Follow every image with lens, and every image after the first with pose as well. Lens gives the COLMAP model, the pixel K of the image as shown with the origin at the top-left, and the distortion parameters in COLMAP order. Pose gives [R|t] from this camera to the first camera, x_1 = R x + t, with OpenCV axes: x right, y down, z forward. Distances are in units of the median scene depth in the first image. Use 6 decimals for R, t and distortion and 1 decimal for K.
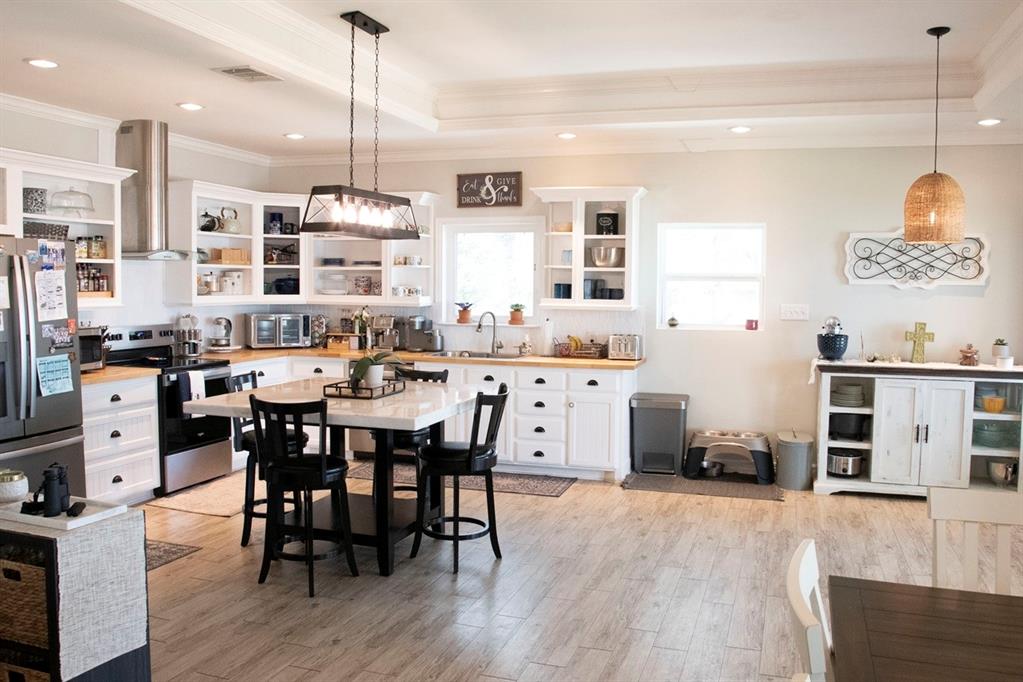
lens RADIAL K [[837.6, 0, 516.6], [0, 837.6, 341.8], [0, 0, 1]] dist [-0.077285, 0.025869]
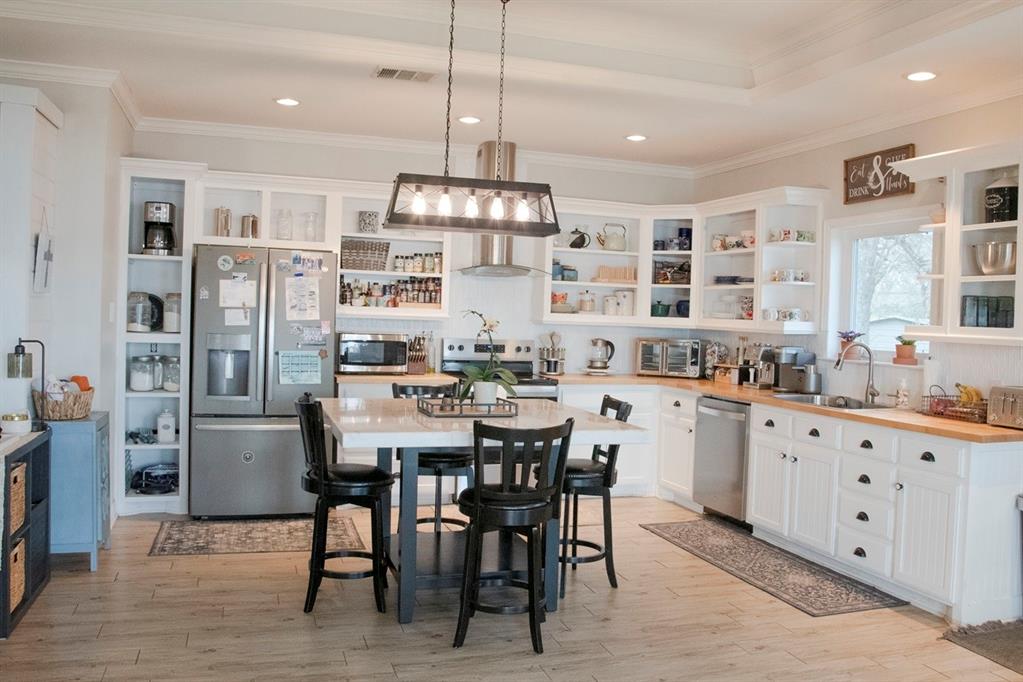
lens RADIAL K [[837.6, 0, 513.3], [0, 837.6, 341.0], [0, 0, 1]] dist [-0.077285, 0.025869]
pose [[0.600473, 0.035654, -0.798850, 0.393586], [-0.084105, 0.996280, -0.018753, 0.000206], [0.795210, 0.078448, 0.601238, 0.374628]]
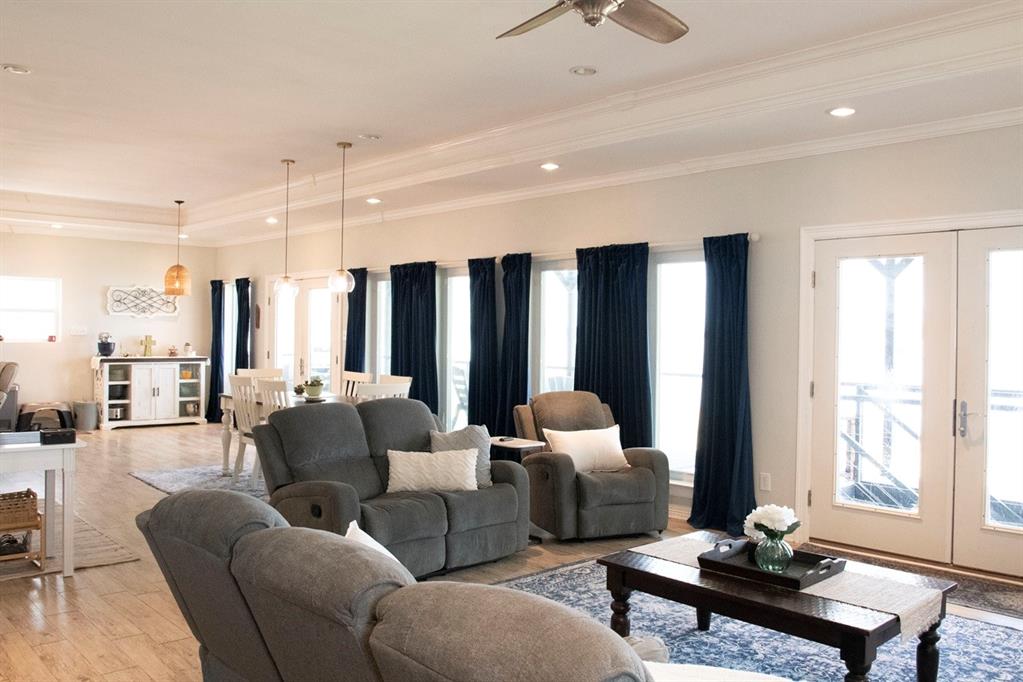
lens RADIAL K [[837.6, 0, 513.0], [0, 837.6, 338.4], [0, 0, 1]] dist [-0.077285, 0.025869]
pose [[0.486913, -0.010577, 0.873386, -0.733855], [0.052368, 0.998481, -0.017104, 0.057895], [-0.871879, 0.054066, 0.486728, -0.634962]]
